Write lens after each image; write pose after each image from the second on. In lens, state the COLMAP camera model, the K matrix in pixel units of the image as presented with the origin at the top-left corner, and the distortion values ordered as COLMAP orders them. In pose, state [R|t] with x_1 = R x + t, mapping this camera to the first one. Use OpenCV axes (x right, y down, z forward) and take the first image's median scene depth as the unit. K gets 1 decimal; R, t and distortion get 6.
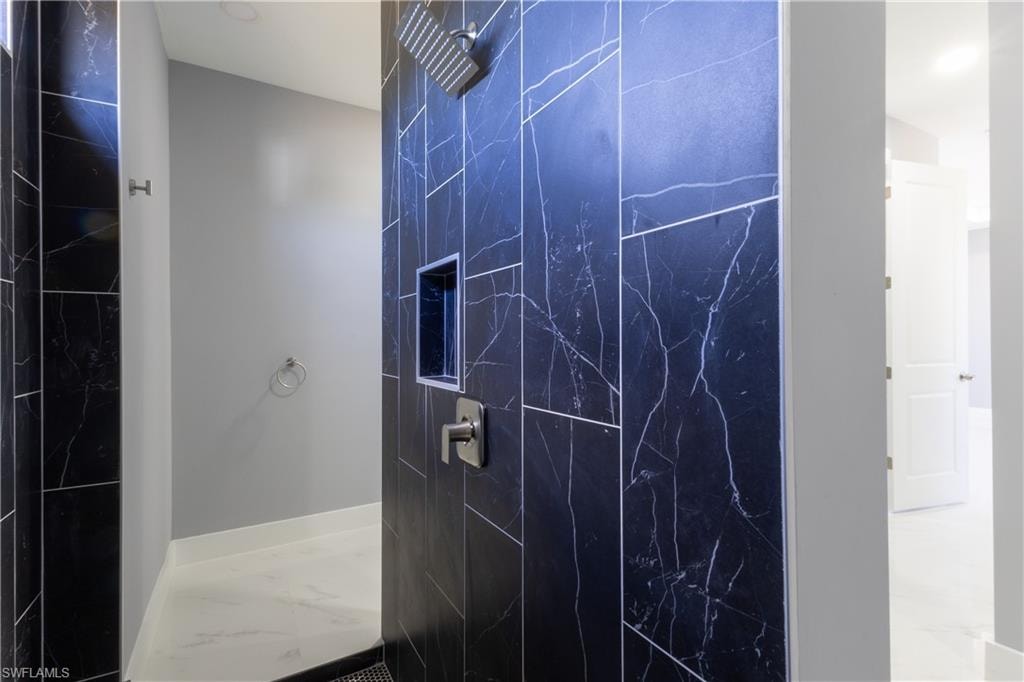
lens RADIAL K [[477.6, 0, 513.1], [0, 477.6, 337.6], [0, 0, 1]] dist [0.013988, -0.000166]
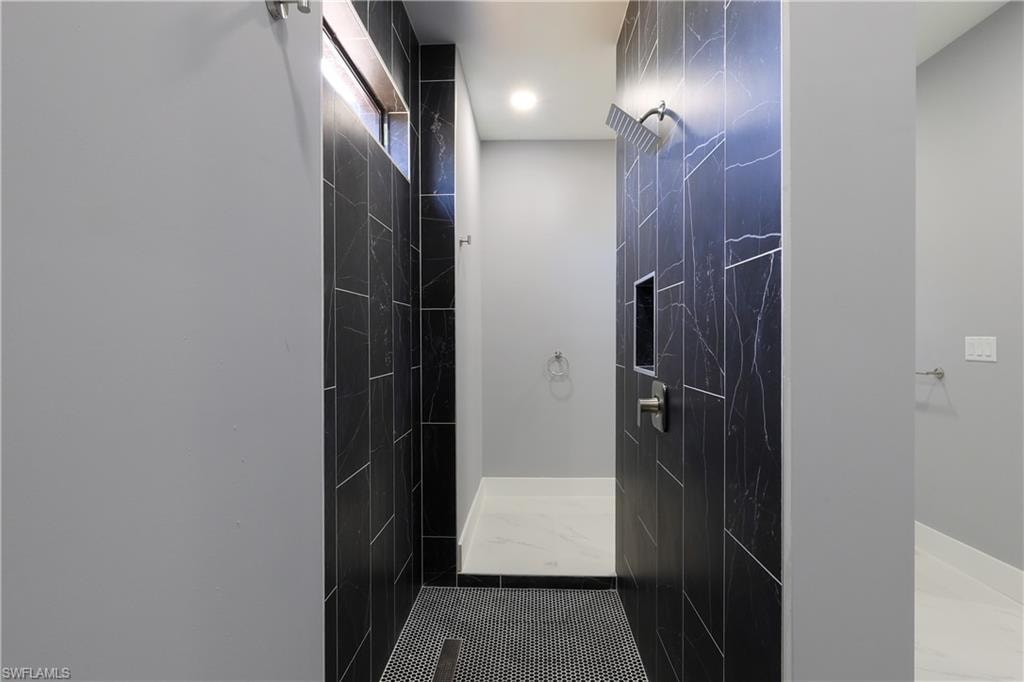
lens RADIAL K [[477.6, 0, 513.1], [0, 477.6, 337.6], [0, 0, 1]] dist [0.013988, -0.000166]
pose [[0.848119, 0.001943, -0.529802, 0.227759], [0.001198, 0.999984, 0.005585, -0.002205], [0.529805, -0.005372, 0.848103, -0.293473]]
